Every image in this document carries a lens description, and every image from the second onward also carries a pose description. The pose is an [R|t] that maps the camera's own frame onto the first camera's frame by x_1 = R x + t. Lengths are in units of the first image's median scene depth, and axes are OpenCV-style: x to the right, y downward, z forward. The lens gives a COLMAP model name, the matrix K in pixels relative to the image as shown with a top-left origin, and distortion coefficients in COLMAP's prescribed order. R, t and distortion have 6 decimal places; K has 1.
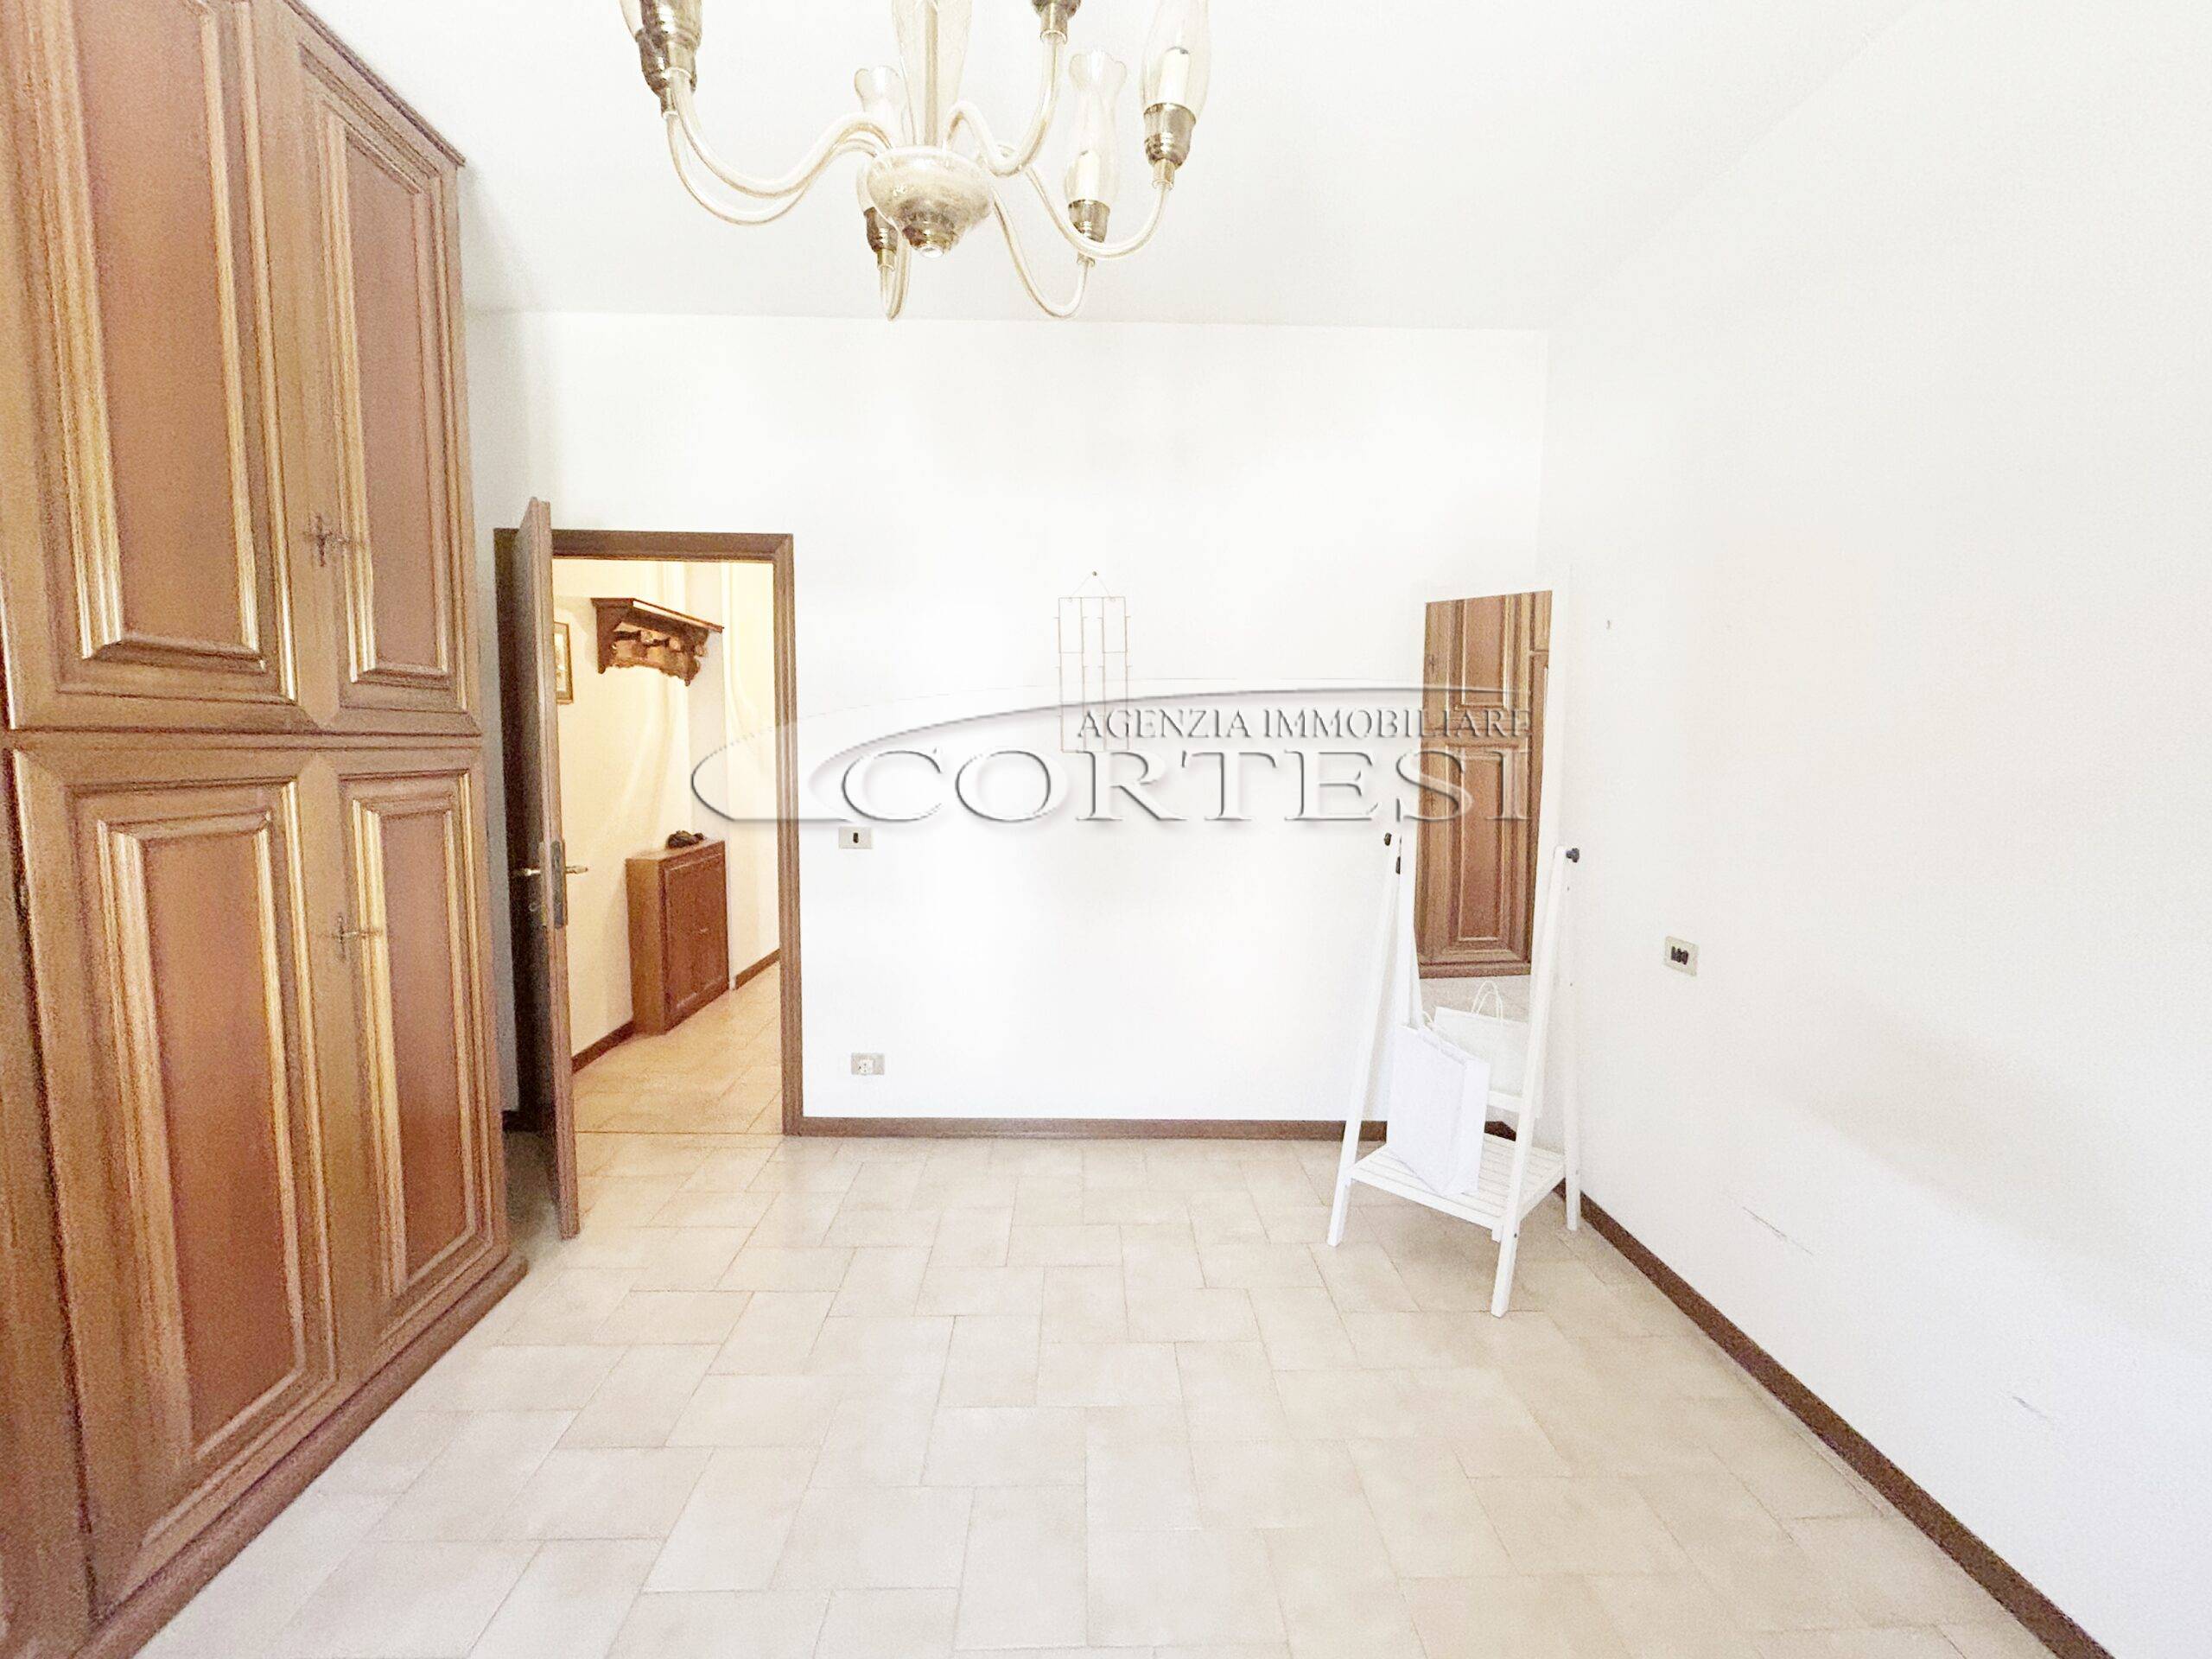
lens RADIAL K [[925.7, 0, 1102.4], [0, 925.7, 843.7], [0, 0, 1]] dist [0.015388, 0.000048]
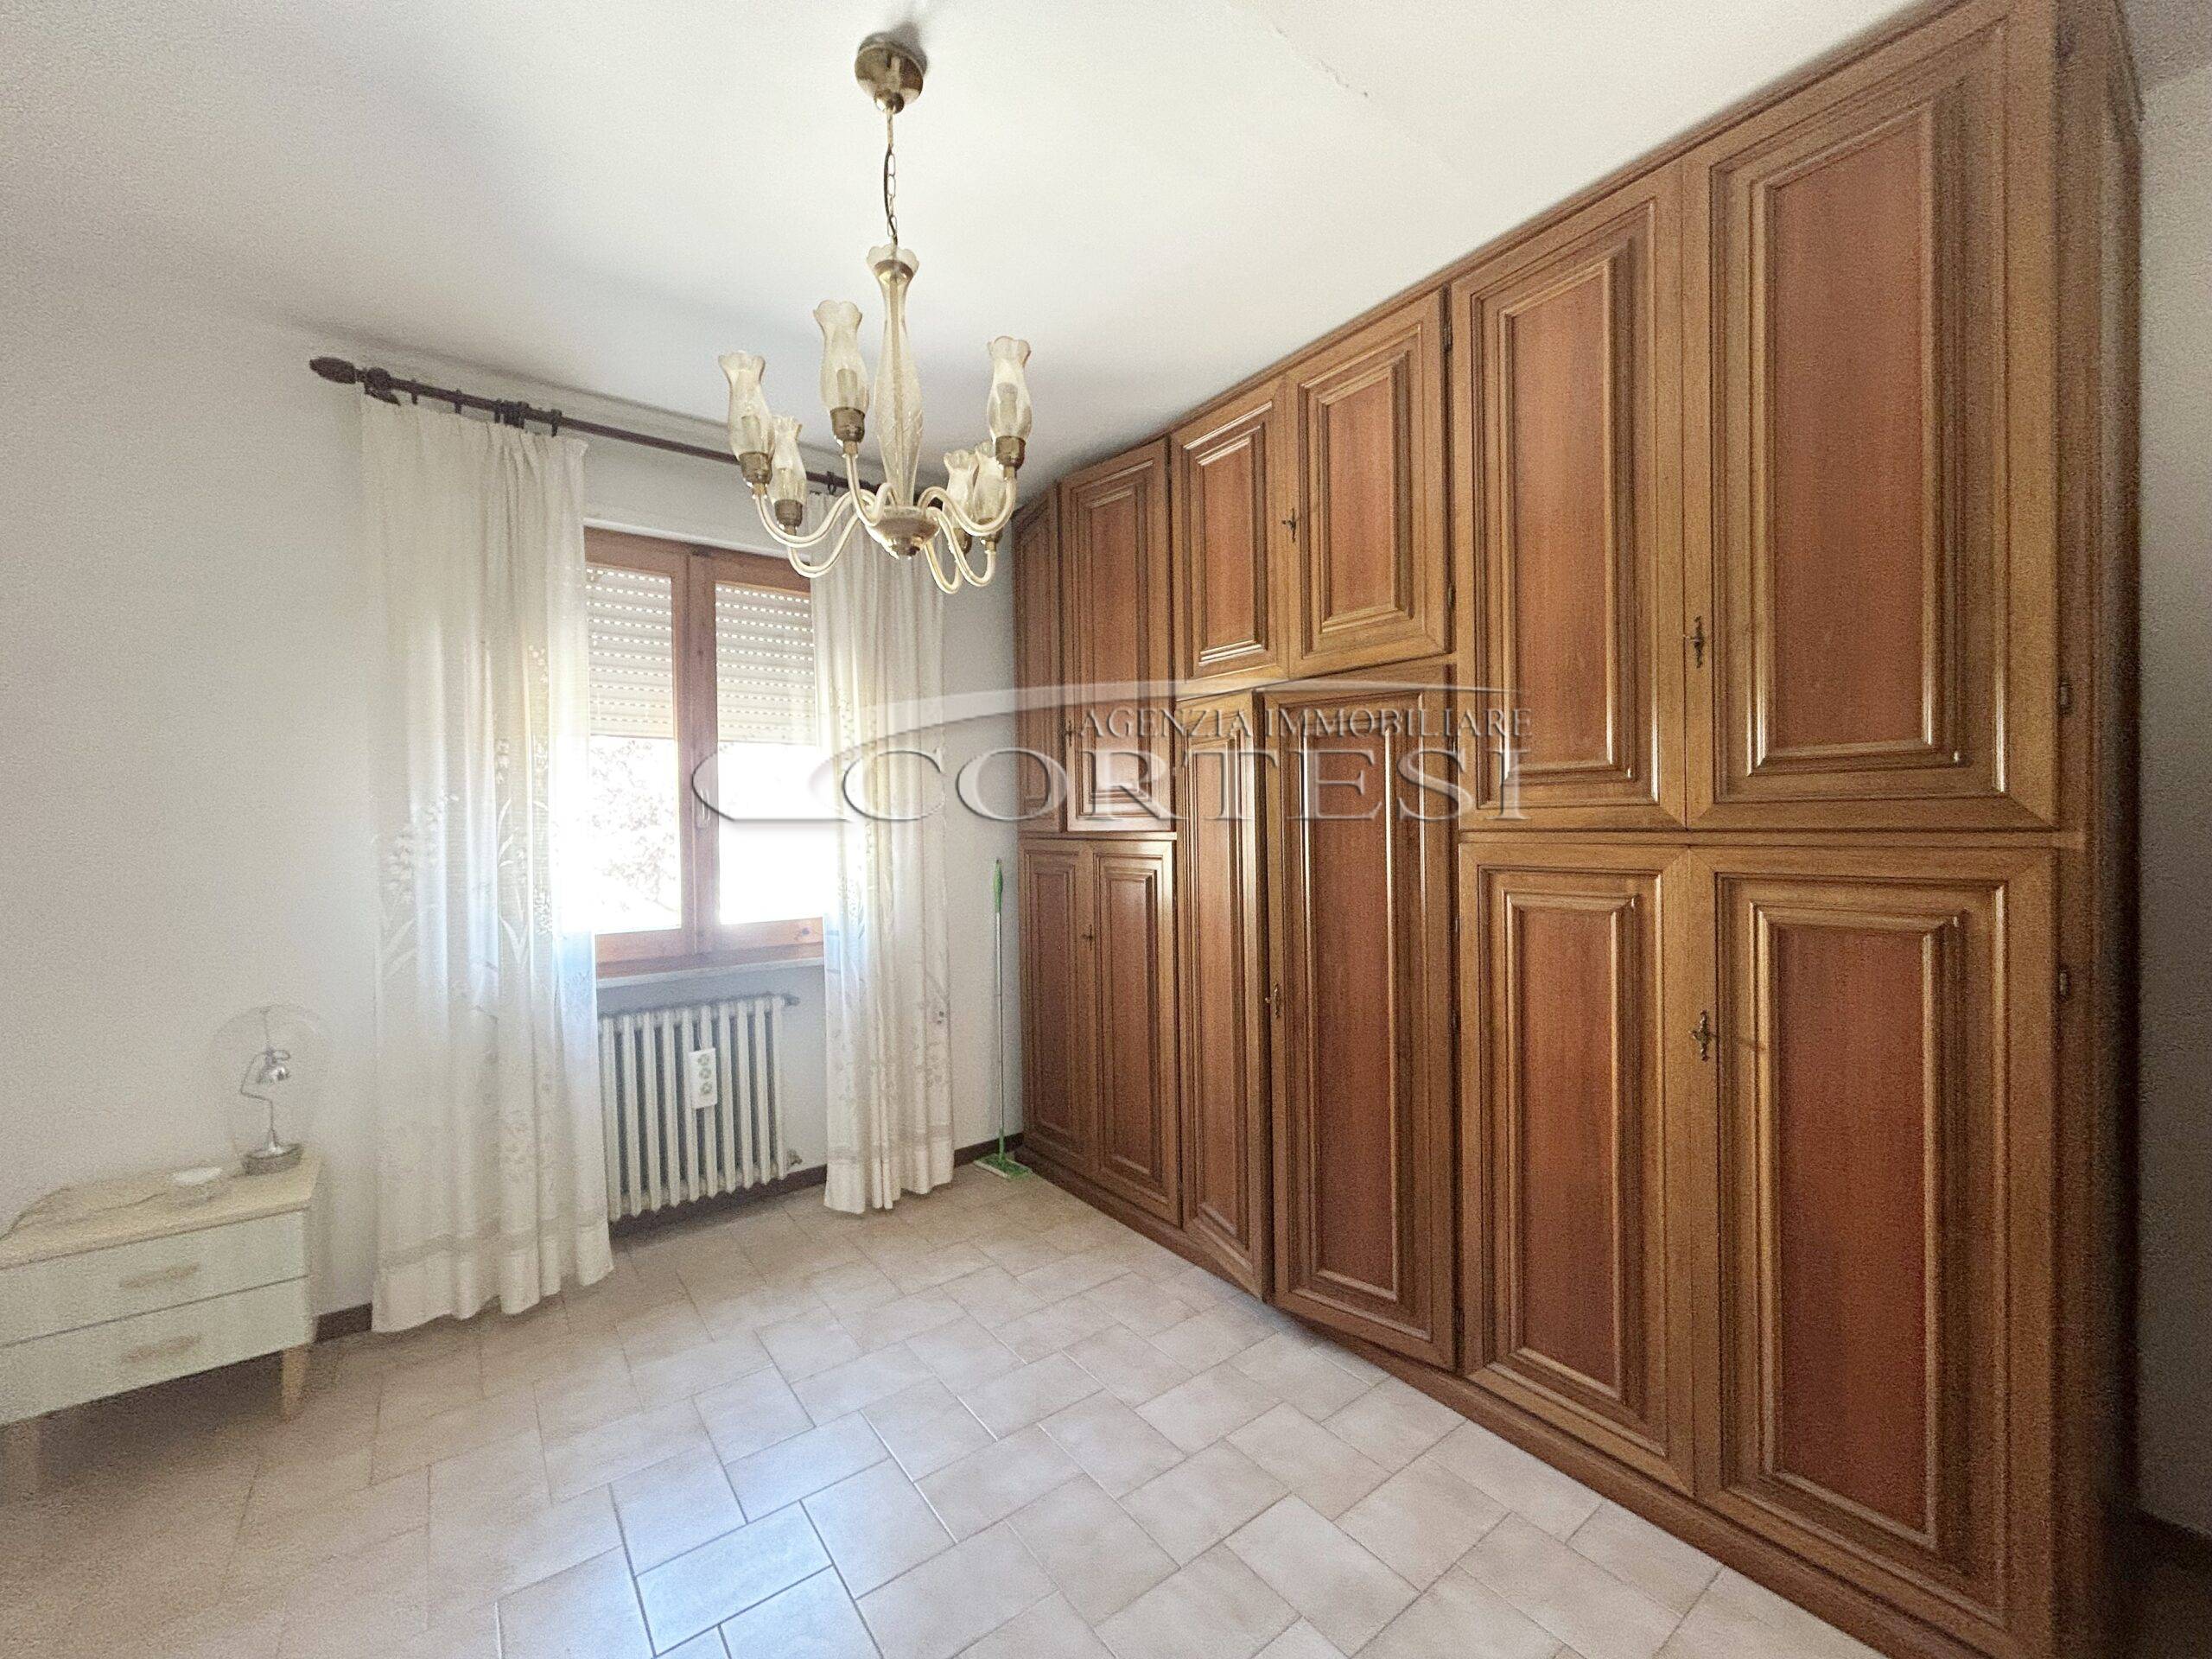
lens RADIAL K [[892.2, 0, 1109.4], [0, 892.2, 835.7], [0, 0, 1]] dist [-0.002146, 0.000449]
pose [[-0.819432, 0.009302, -0.573101, 0.176141], [-0.054998, 0.993979, 0.094771, -0.121917], [0.570531, 0.109178, -0.813987, 1.025819]]
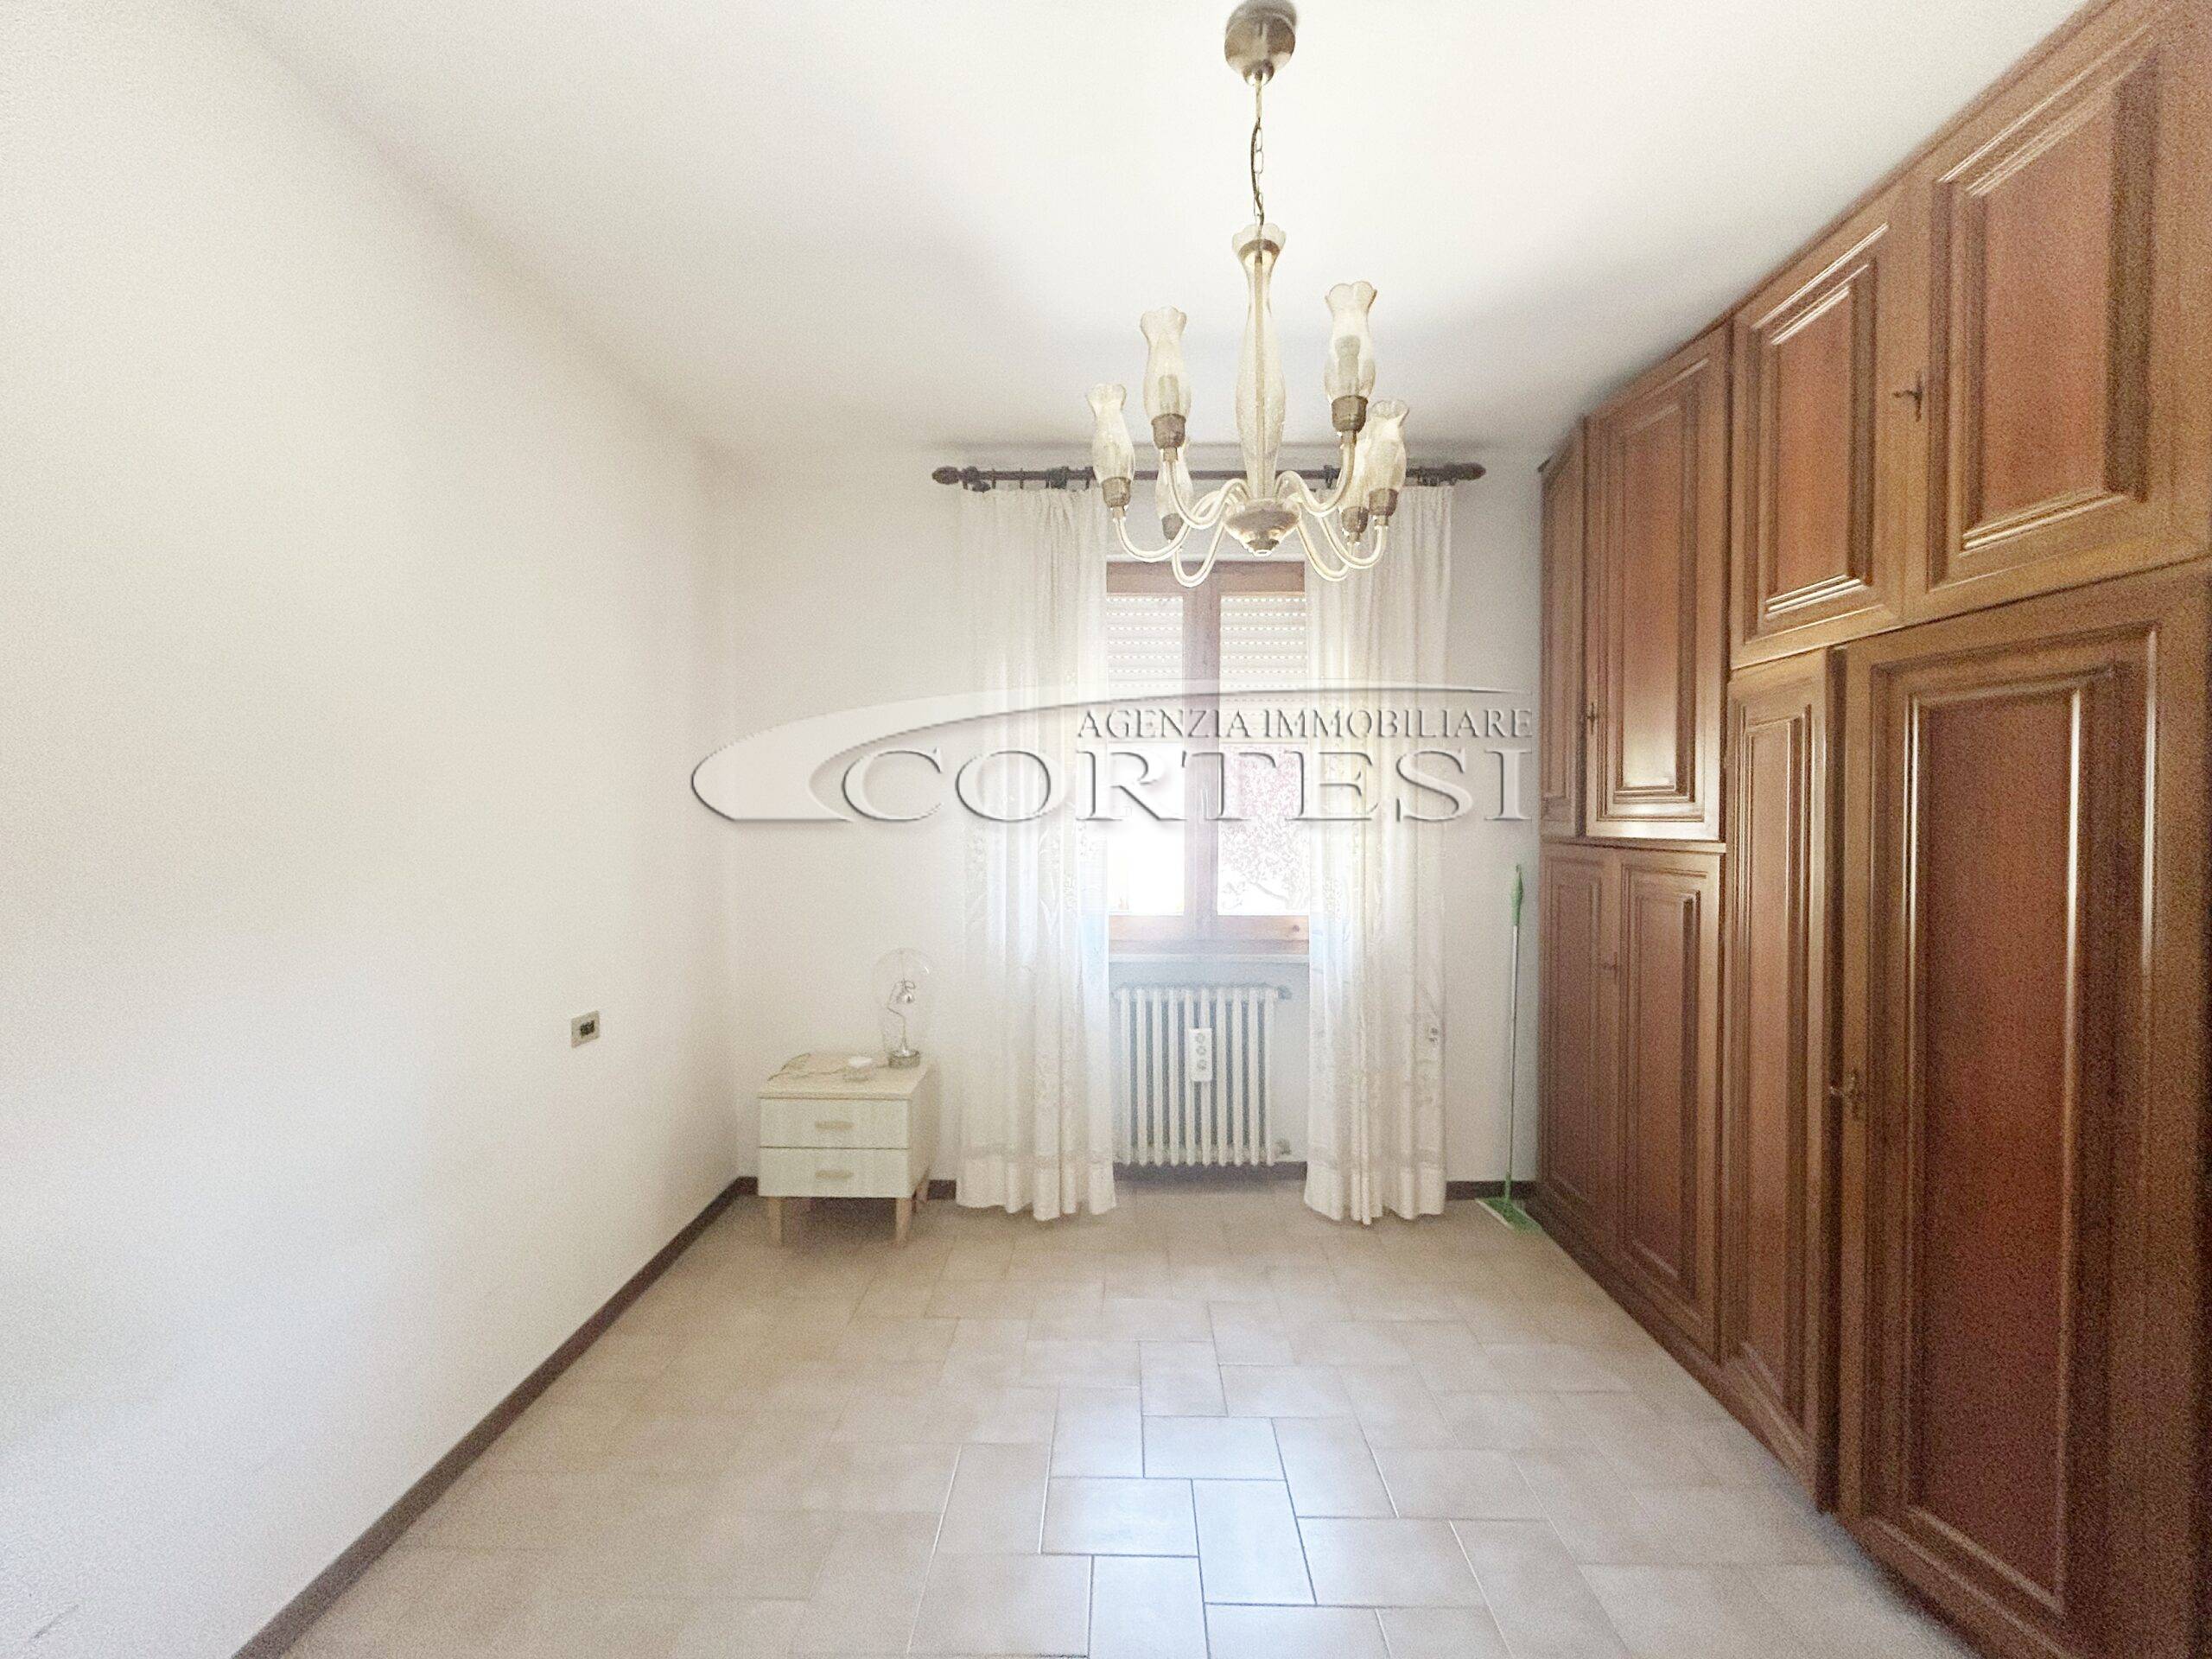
lens RADIAL K [[892.2, 0, 1109.4], [0, 892.2, 835.7], [0, 0, 1]] dist [-0.002146, 0.000449]
pose [[-0.998692, -0.013247, 0.049391, -0.000828], [-0.006897, 0.991931, 0.126594, -0.136217], [-0.050670, 0.126088, -0.990724, 1.031245]]
